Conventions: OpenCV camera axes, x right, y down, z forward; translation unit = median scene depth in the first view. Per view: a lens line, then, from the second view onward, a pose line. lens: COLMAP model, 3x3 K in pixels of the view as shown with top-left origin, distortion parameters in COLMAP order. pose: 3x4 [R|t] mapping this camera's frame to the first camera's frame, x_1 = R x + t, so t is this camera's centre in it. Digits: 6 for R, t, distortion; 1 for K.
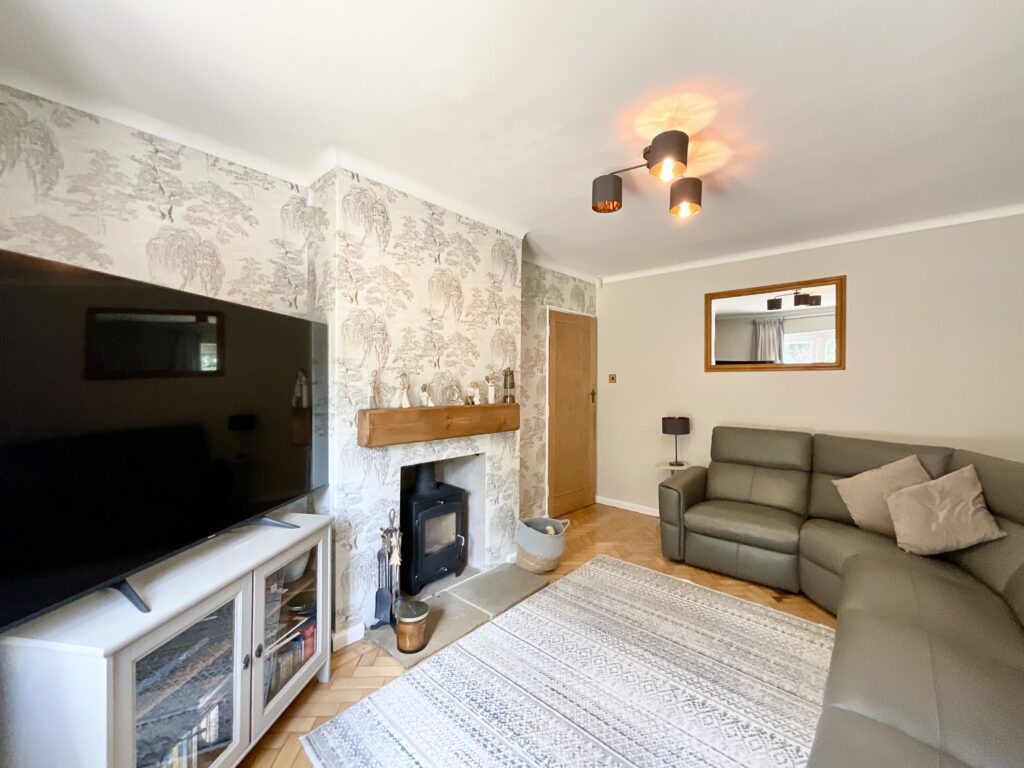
lens RADIAL K [[415.2, 0, 511.7], [0, 415.2, 382.7], [0, 0, 1]] dist [-0.004425, 0.000135]
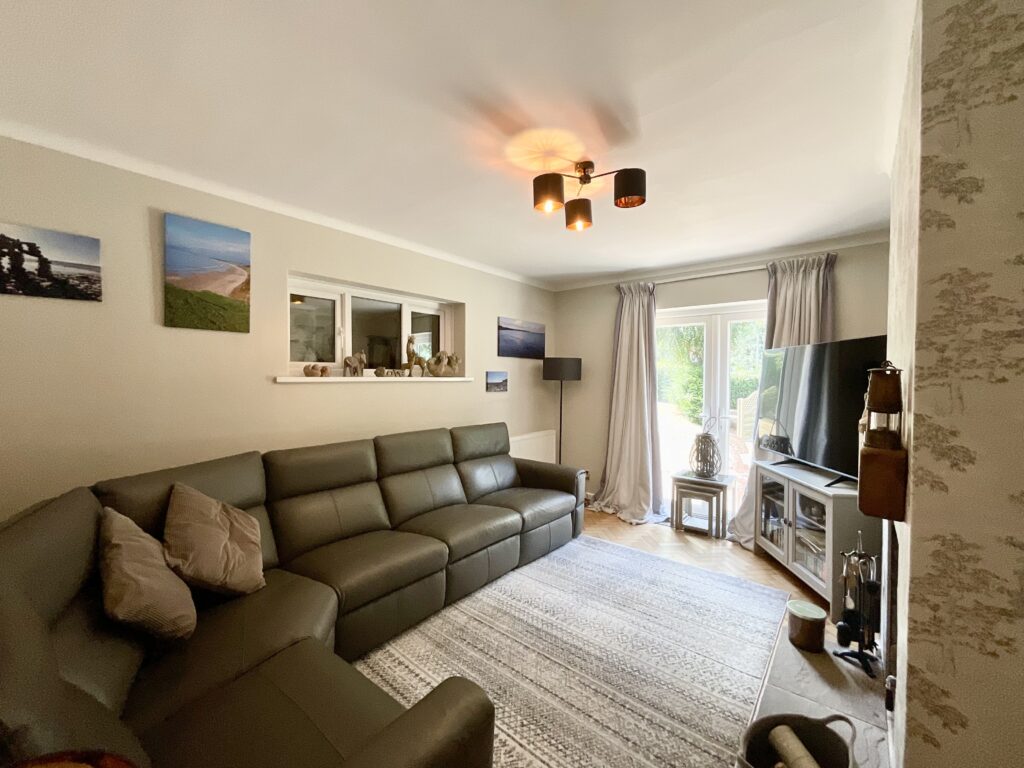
lens RADIAL K [[415.2, 0, 511.8], [0, 415.2, 384.0], [0, 0, 1]] dist [-0.004425, 0.000135]
pose [[-0.031790, 0.019571, -0.999303, -0.362580], [-0.005602, 0.999789, 0.019759, -0.784245], [0.999479, 0.006226, -0.031674, 0.363660]]
